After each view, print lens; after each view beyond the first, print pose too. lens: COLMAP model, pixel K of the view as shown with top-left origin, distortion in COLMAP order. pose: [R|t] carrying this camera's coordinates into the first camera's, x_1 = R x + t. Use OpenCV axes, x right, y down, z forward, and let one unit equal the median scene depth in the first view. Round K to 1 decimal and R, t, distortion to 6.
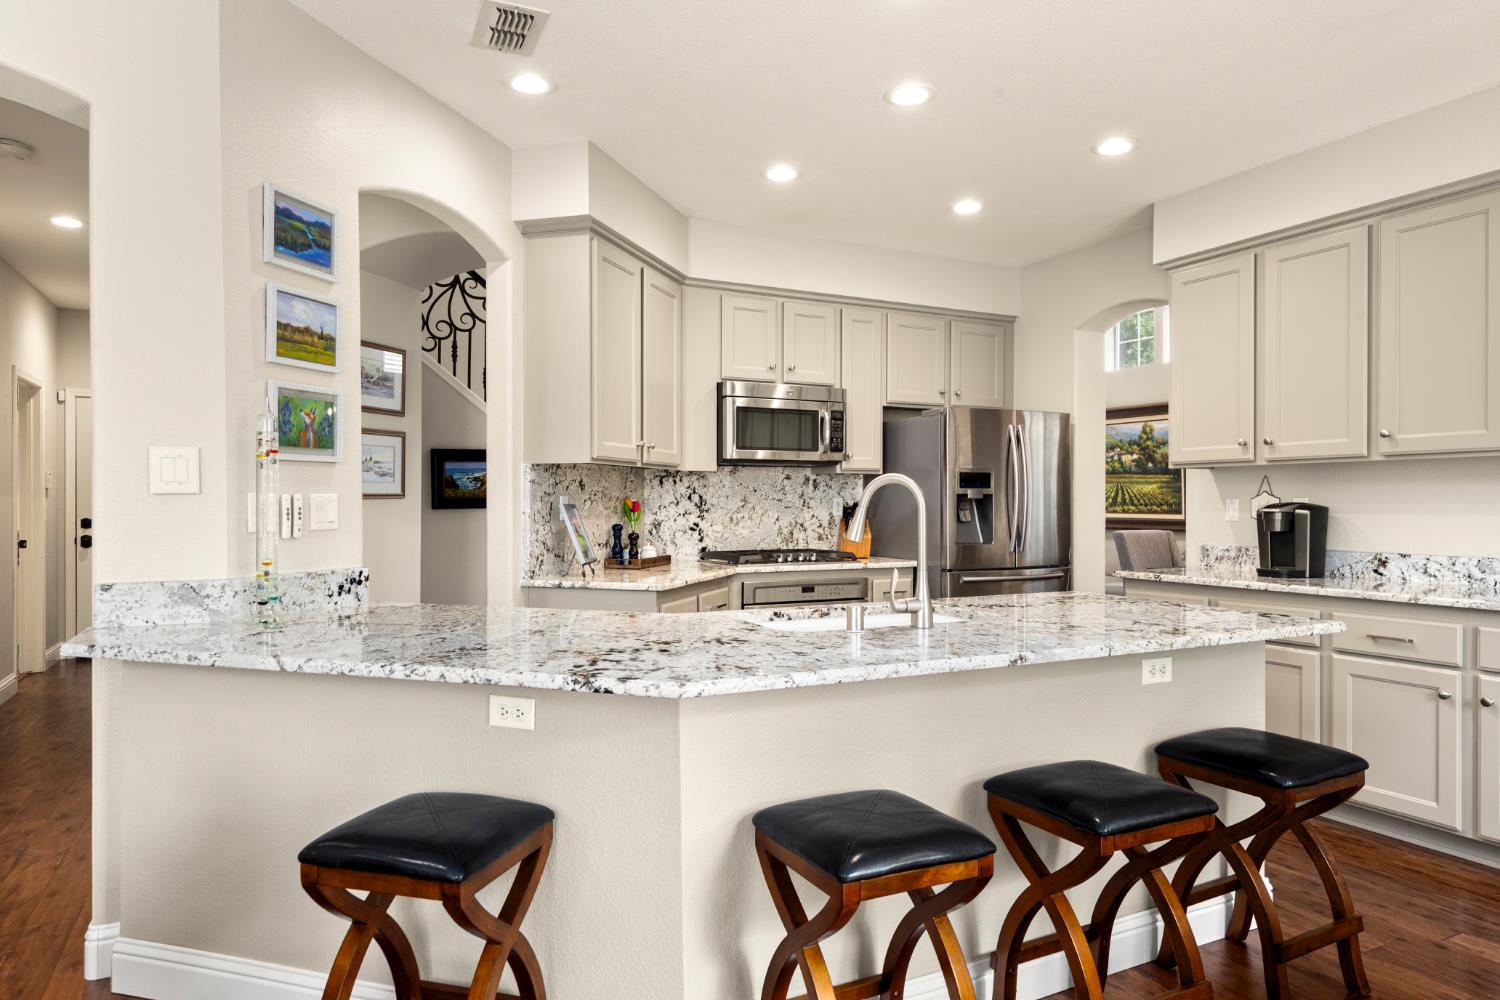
lens RADIAL K [[929.5, 0, 745.0], [0, 929.5, 503.3], [0, 0, 1]] dist [0.000998, 0.000467]
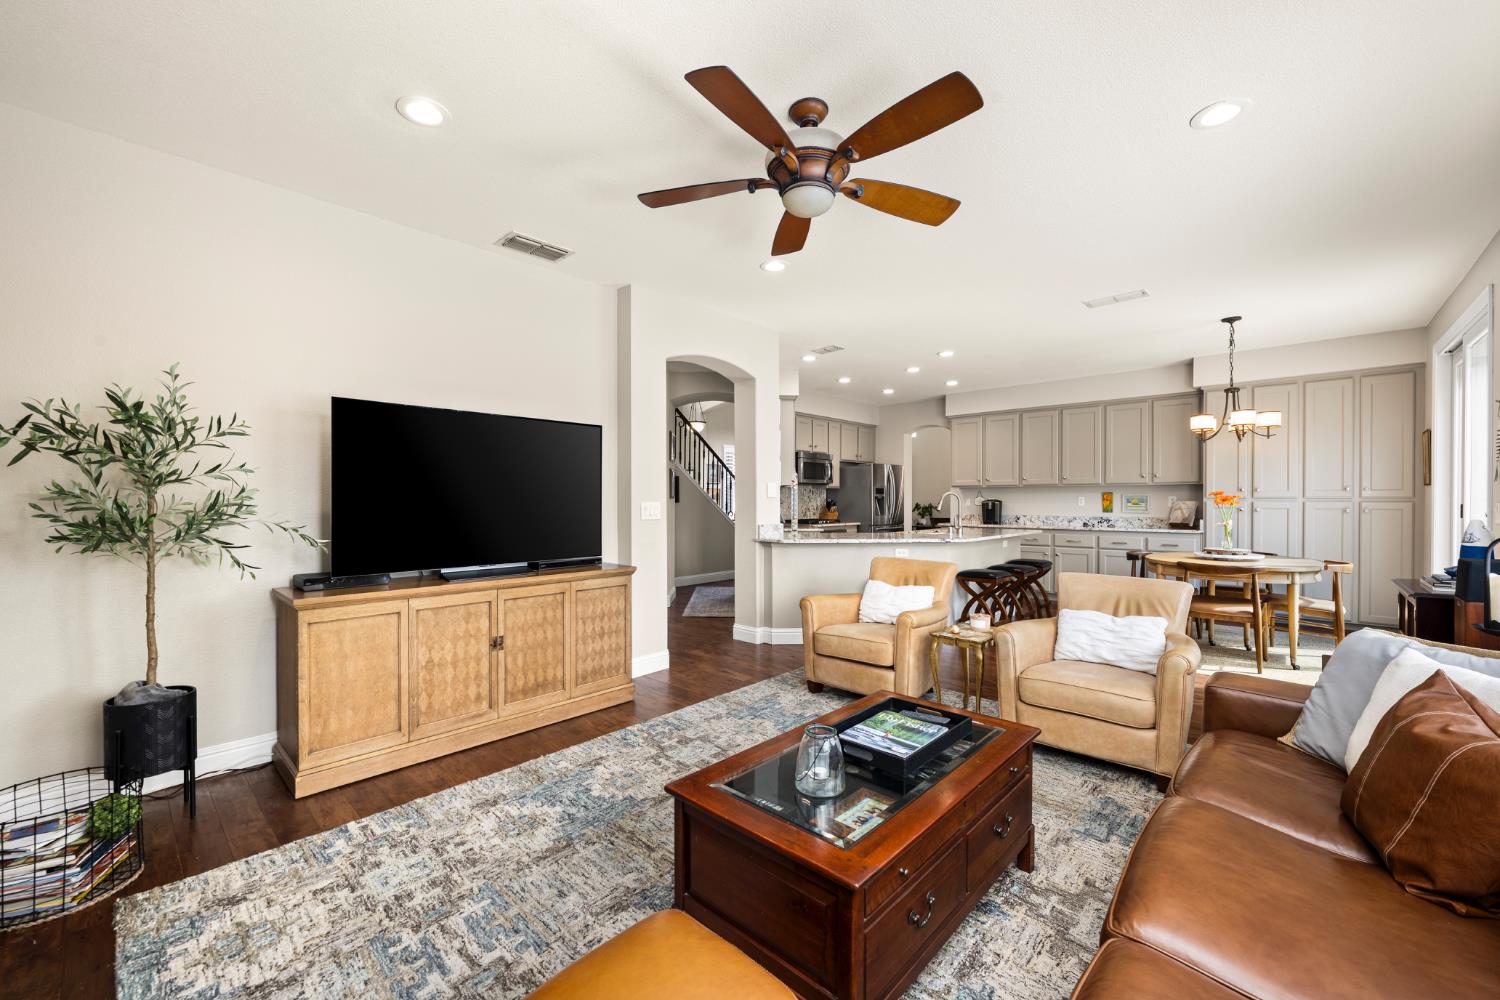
lens RADIAL K [[604.4, 0, 751.5], [0, 604.4, 503.0], [0, 0, 1]] dist [-0.000839, -0.000062]
pose [[0.930189, 0.000827, 0.367080, -0.878348], [-0.000342, 0.999999, -0.001386, 0.013419], [-0.367081, 0.001164, 0.930188, -0.561410]]
